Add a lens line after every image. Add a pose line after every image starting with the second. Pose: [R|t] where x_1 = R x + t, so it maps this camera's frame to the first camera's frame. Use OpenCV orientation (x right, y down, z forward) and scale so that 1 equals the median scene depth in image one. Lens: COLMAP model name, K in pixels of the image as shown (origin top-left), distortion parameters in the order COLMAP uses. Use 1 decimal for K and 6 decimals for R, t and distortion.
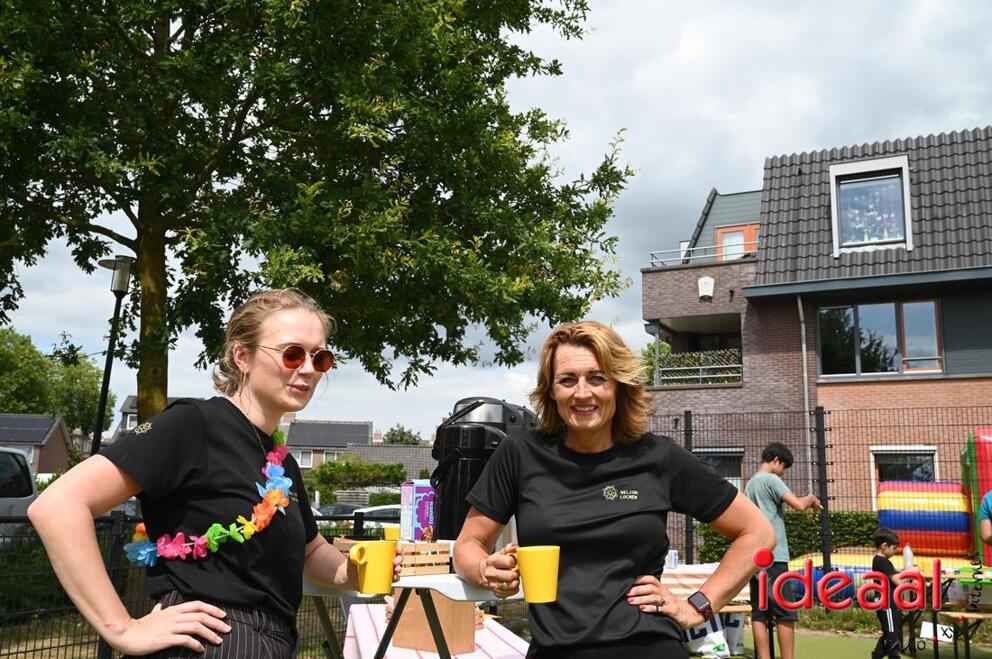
lens RADIAL K [[972.2, 0, 498.8], [0, 972.2, 335.8], [0, 0, 1]] dist [0.001355, 0.000000]
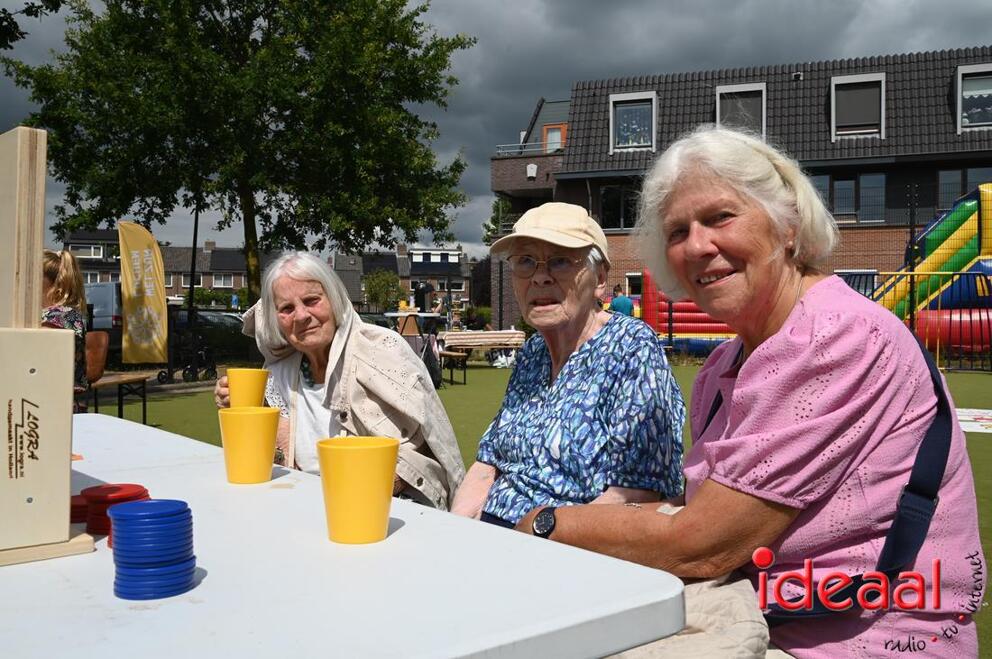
lens RADIAL K [[952.0, 0, 492.6], [0, 952.0, 326.7], [0, 0, 1]] dist [-0.007403, 0.000000]
pose [[0.992918, -0.014892, 0.117864, -0.031258], [-0.006547, 0.983745, 0.179449, -0.080417], [-0.118621, -0.178950, 0.976681, -0.530827]]
